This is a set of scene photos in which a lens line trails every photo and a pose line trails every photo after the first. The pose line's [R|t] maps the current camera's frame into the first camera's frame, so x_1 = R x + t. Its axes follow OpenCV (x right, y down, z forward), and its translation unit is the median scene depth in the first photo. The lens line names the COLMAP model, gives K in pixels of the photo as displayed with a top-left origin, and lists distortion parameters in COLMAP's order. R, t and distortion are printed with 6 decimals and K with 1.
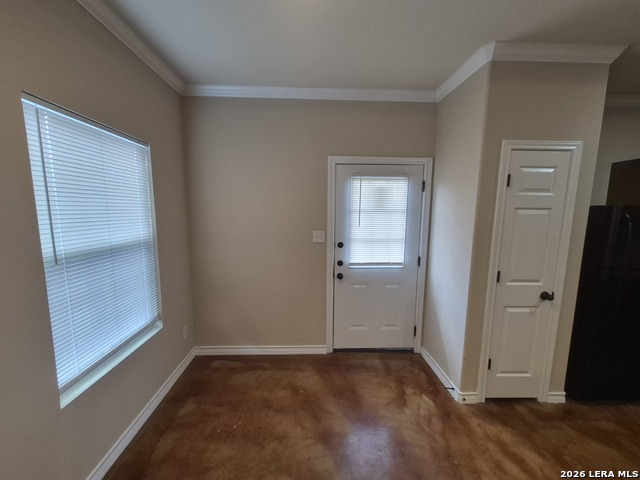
lens RADIAL K [[250.4, 0, 315.1], [0, 250.4, 242.4], [0, 0, 1]] dist [0.012453, -0.004785]
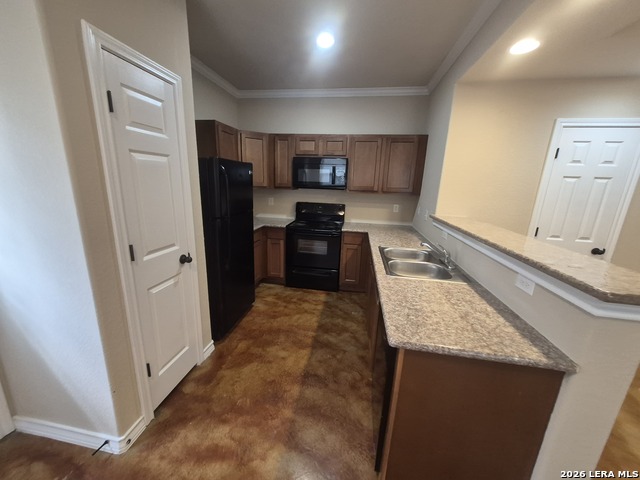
lens RADIAL K [[250.4, 0, 315.1], [0, 250.4, 242.4], [0, 0, 1]] dist [0.012453, -0.004785]
pose [[0.188439, -0.237258, 0.952995, 0.174142], [0.085161, 0.970672, 0.224819, -0.004033], [-0.978386, 0.038794, 0.203118, 0.368364]]
